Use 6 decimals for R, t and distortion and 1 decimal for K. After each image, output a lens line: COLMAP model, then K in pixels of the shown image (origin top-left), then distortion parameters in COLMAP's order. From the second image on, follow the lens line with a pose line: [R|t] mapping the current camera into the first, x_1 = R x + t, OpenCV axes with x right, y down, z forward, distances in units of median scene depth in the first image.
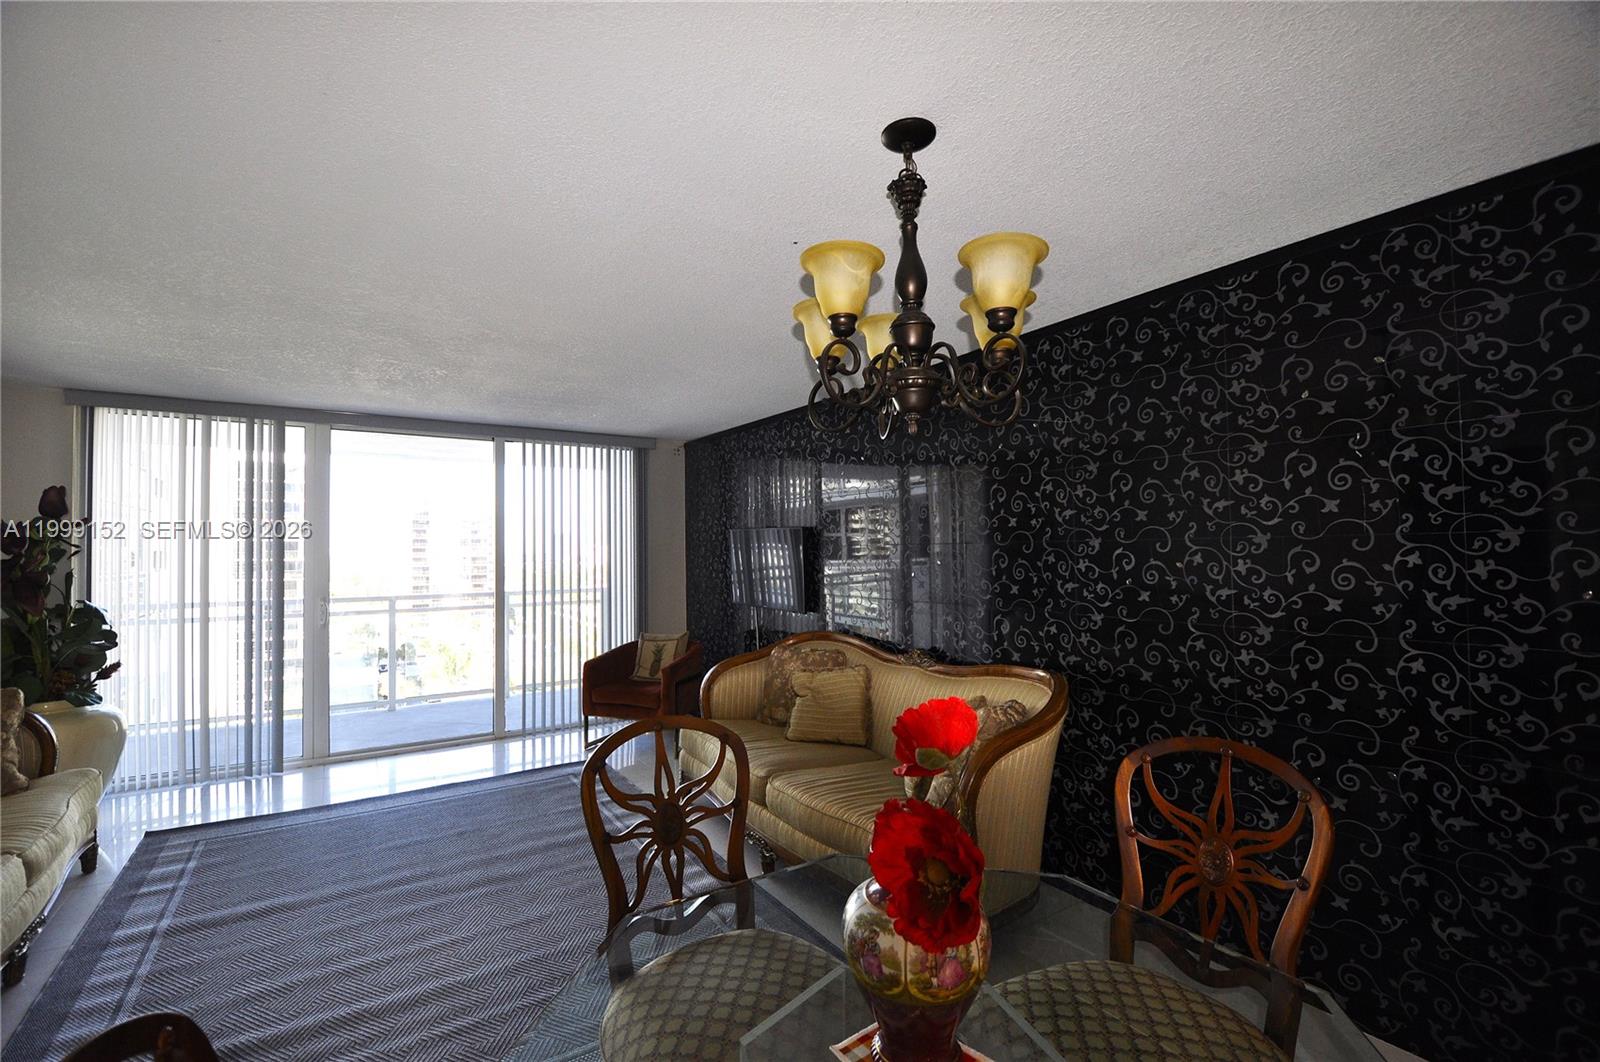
lens RADIAL K [[699.6, 0, 797.0], [0, 699.6, 538.0], [0, 0, 1]] dist [0.003751, -0.015452]
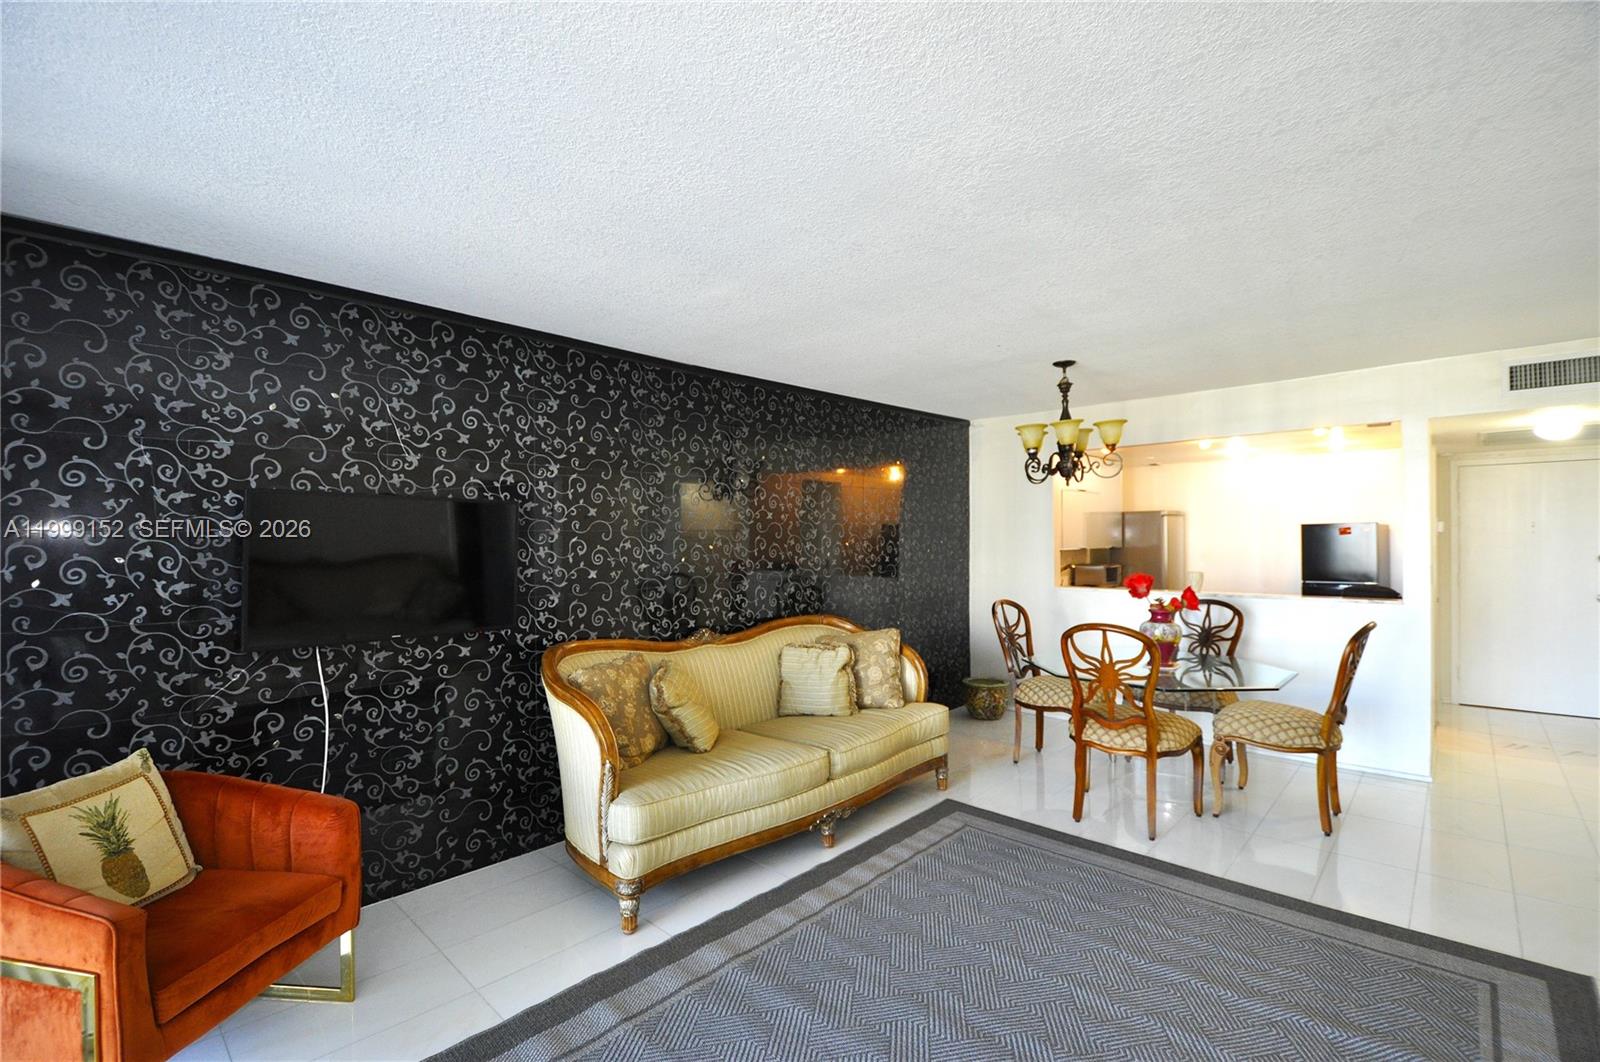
lens RADIAL K [[699.6, 0, 788.8], [0, 699.6, 534.6], [0, 0, 1]] dist [0.003751, -0.015452]
pose [[-0.225026, 0.015642, 0.974227, -1.166606], [-0.006859, 0.999821, -0.017638, 0.043610], [-0.974329, -0.010652, -0.224879, 1.445994]]
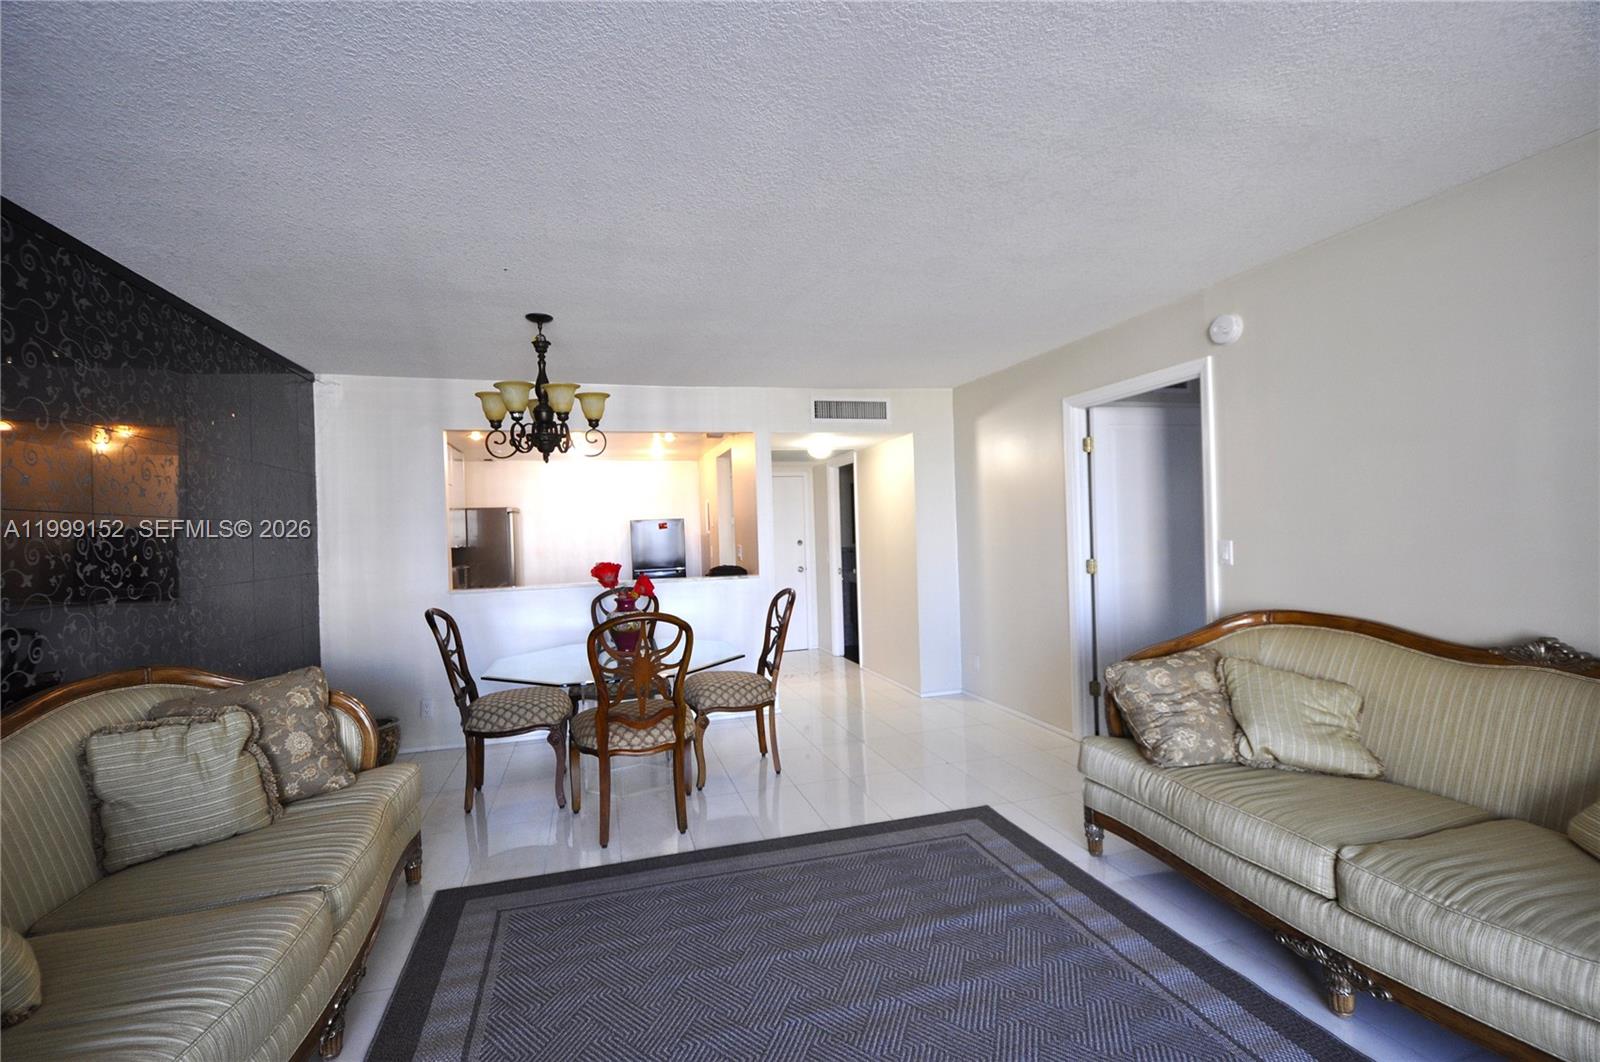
lens RADIAL K [[699.6, 0, 795.0], [0, 699.6, 533.5], [0, 0, 1]] dist [0.003751, -0.015452]
pose [[-0.956725, 0.041146, 0.288071, -0.665971], [0.037264, 0.999126, -0.018947, 0.077801], [-0.288599, -0.007392, -0.957421, 1.612182]]
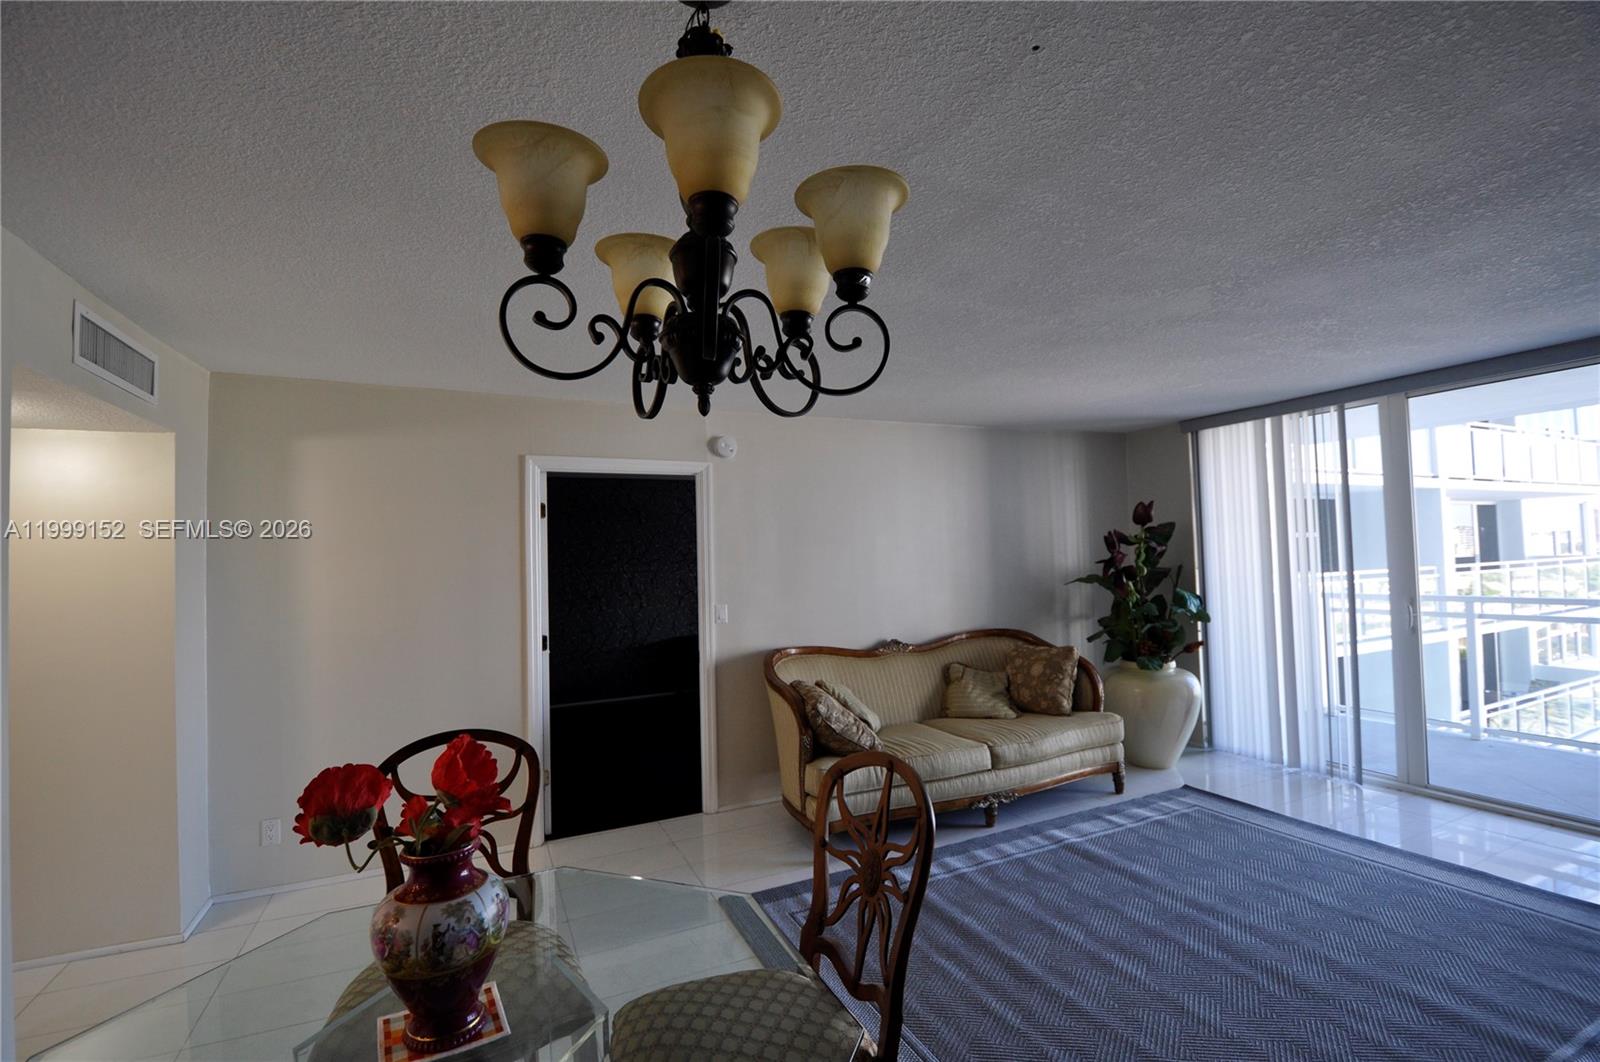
lens RADIAL K [[699.6, 0, 785.4], [0, 699.6, 532.7], [0, 0, 1]] dist [0.003751, -0.015452]
pose [[-0.150552, -0.026471, -0.988248, 0.474073], [0.049131, 0.998206, -0.034223, -0.002267], [0.987381, -0.053705, -0.148981, 0.666655]]
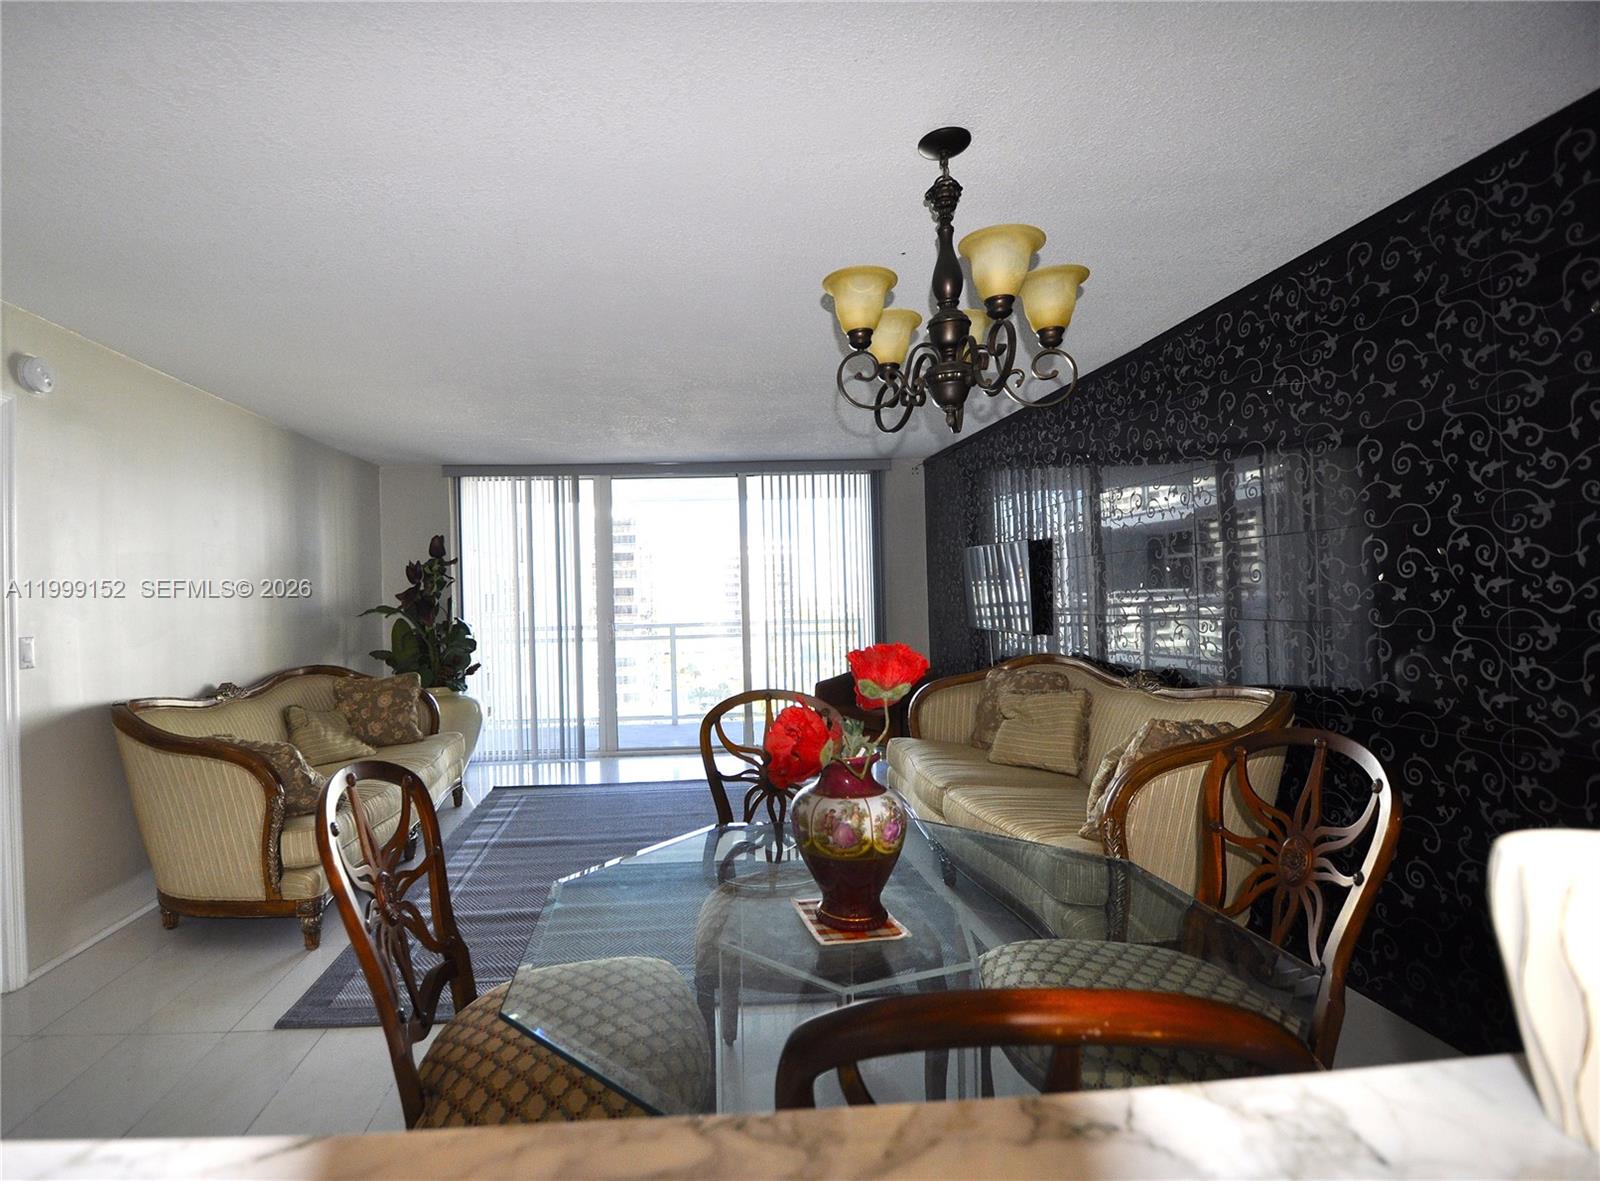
lens RADIAL K [[778.2, 0, 704.5], [0, 778.2, 597.3], [0, 0, 1]] dist [-0.003012, -0.013159]
pose [[0.862650, -0.014382, -0.505596, 0.250769], [0.027387, 0.999457, 0.018299, 0.047642], [0.505059, -0.029632, 0.862576, -0.129307]]
